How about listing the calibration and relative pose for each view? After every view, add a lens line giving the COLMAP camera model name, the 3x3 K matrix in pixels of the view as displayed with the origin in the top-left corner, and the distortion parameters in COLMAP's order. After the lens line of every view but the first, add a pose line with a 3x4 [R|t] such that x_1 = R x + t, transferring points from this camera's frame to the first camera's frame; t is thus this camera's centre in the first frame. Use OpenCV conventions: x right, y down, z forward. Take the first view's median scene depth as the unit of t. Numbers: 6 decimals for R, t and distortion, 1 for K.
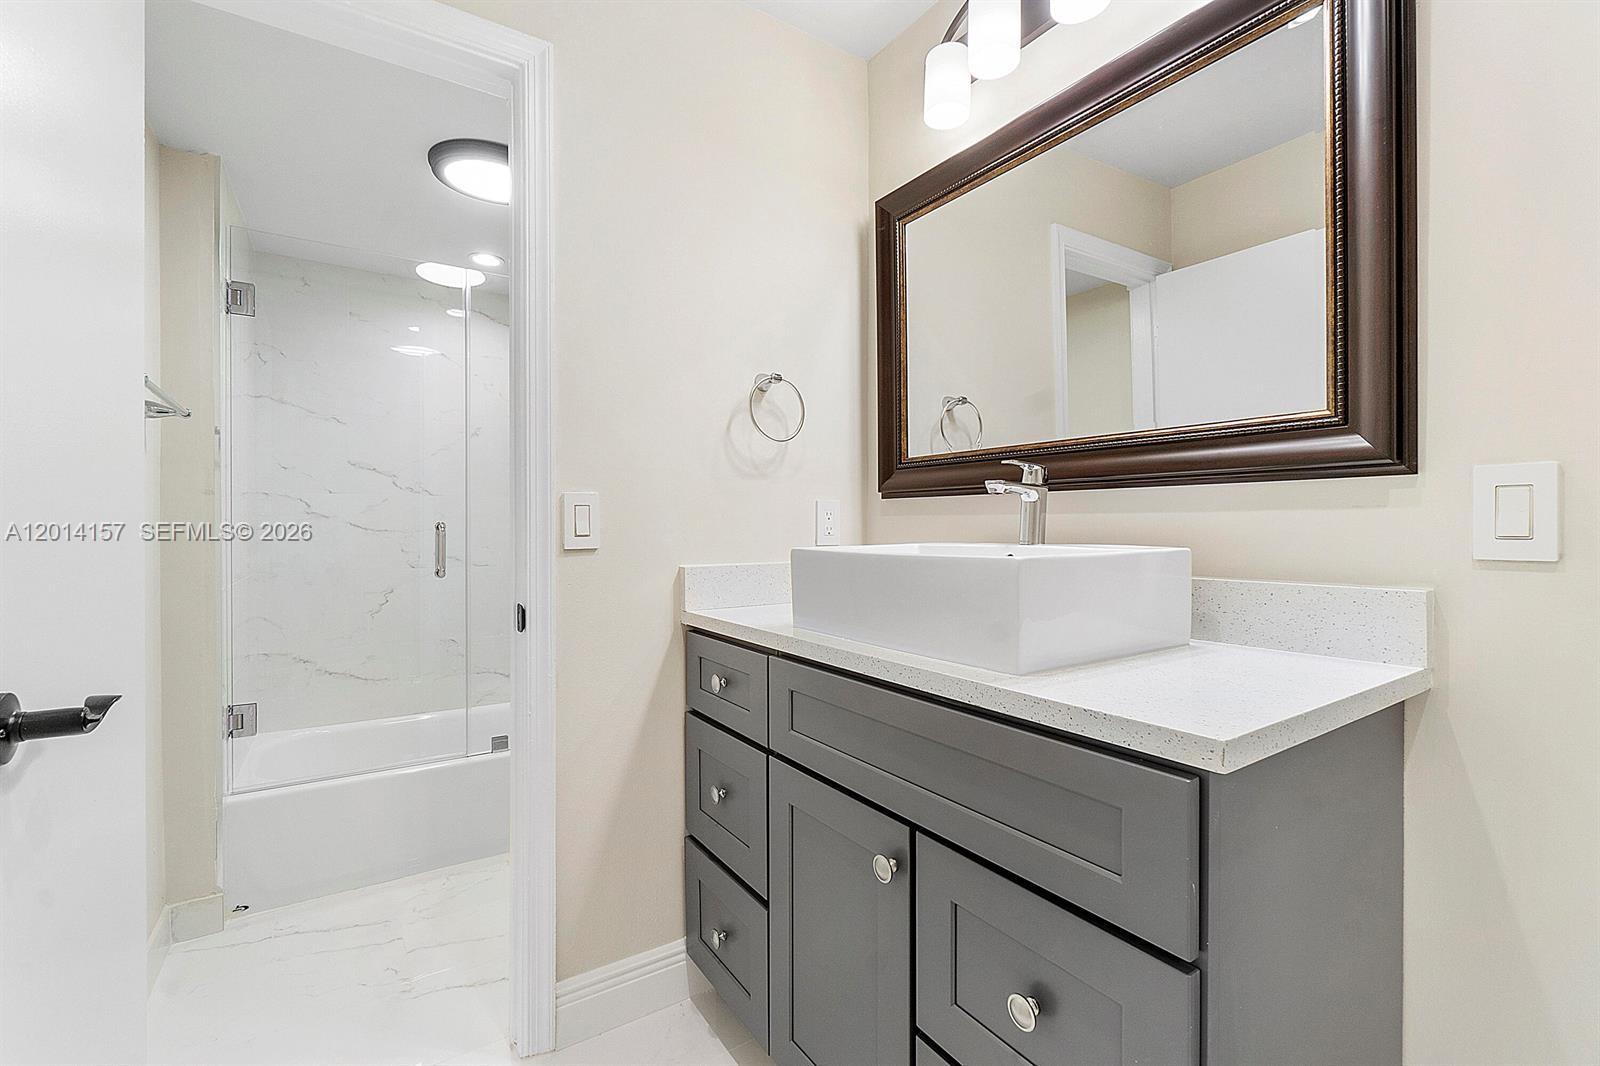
lens RADIAL K [[692.9, 0, 801.5], [0, 692.9, 531.8], [0, 0, 1]] dist [-0.001793, 0.000683]
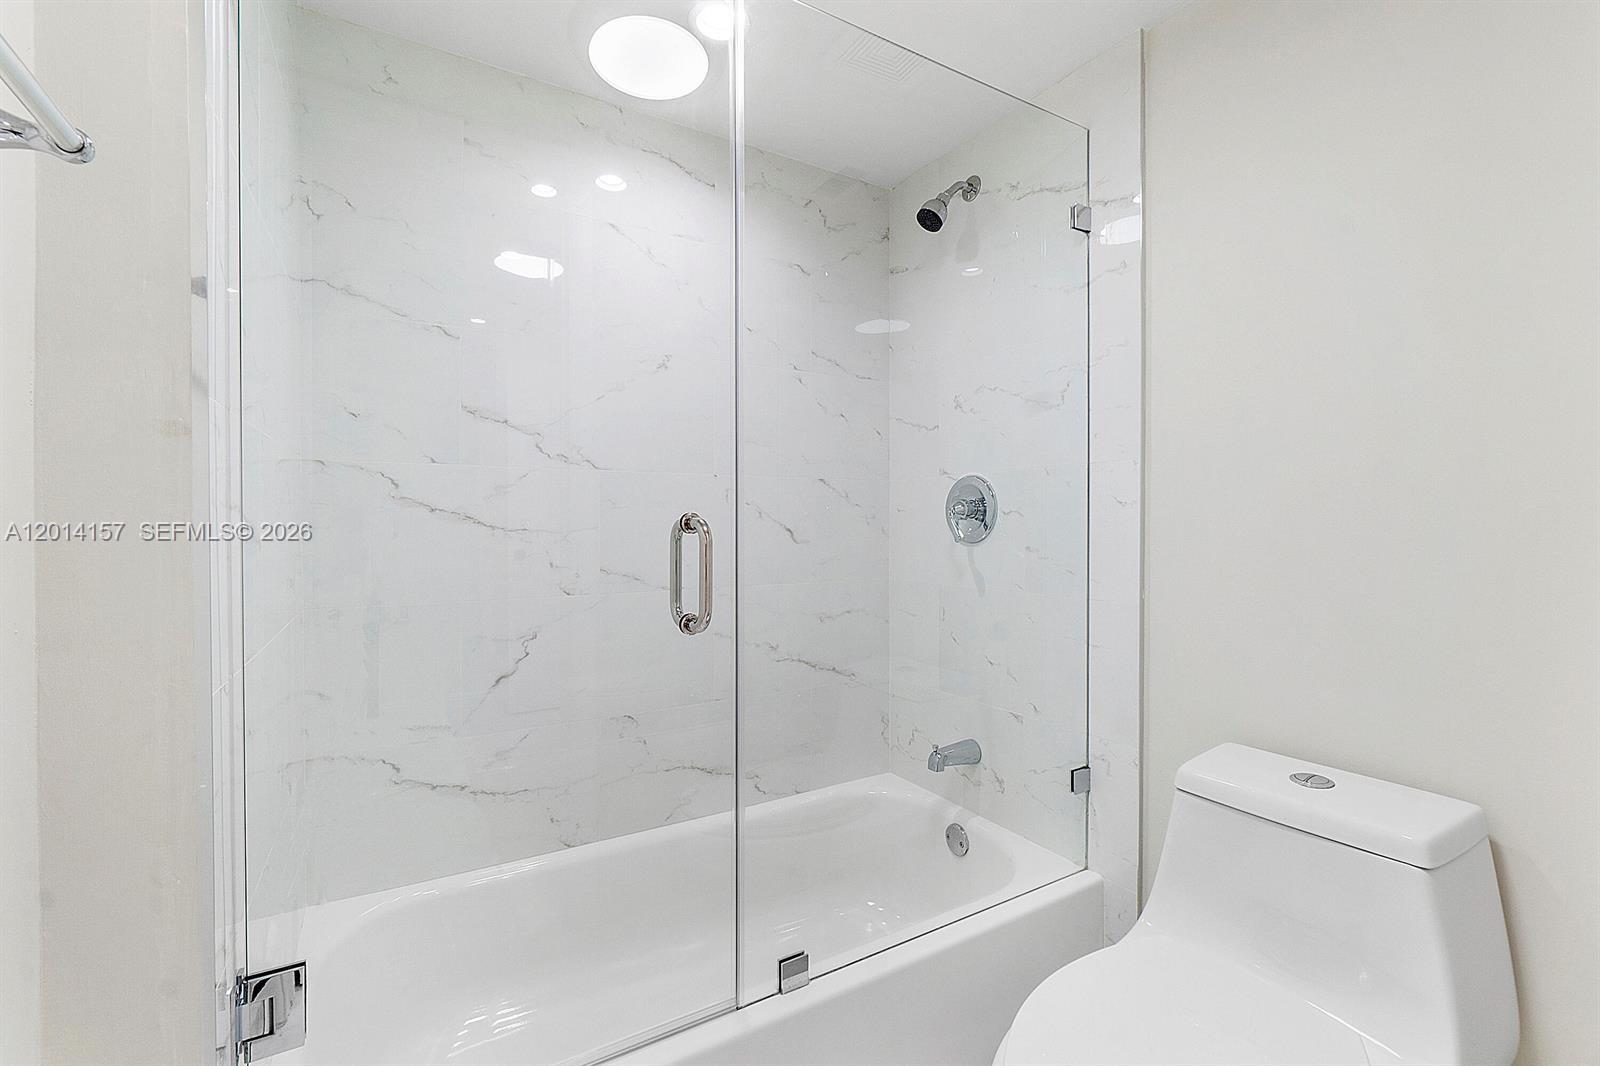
lens RADIAL K [[692.9, 0, 798.8], [0, 692.9, 536.4], [0, 0, 1]] dist [-0.001793, 0.000683]
pose [[0.998377, -0.000914, -0.056944, -0.351798], [0.001210, 0.999986, 0.005154, 0.001006], [0.056939, -0.005214, 0.998364, 0.456680]]
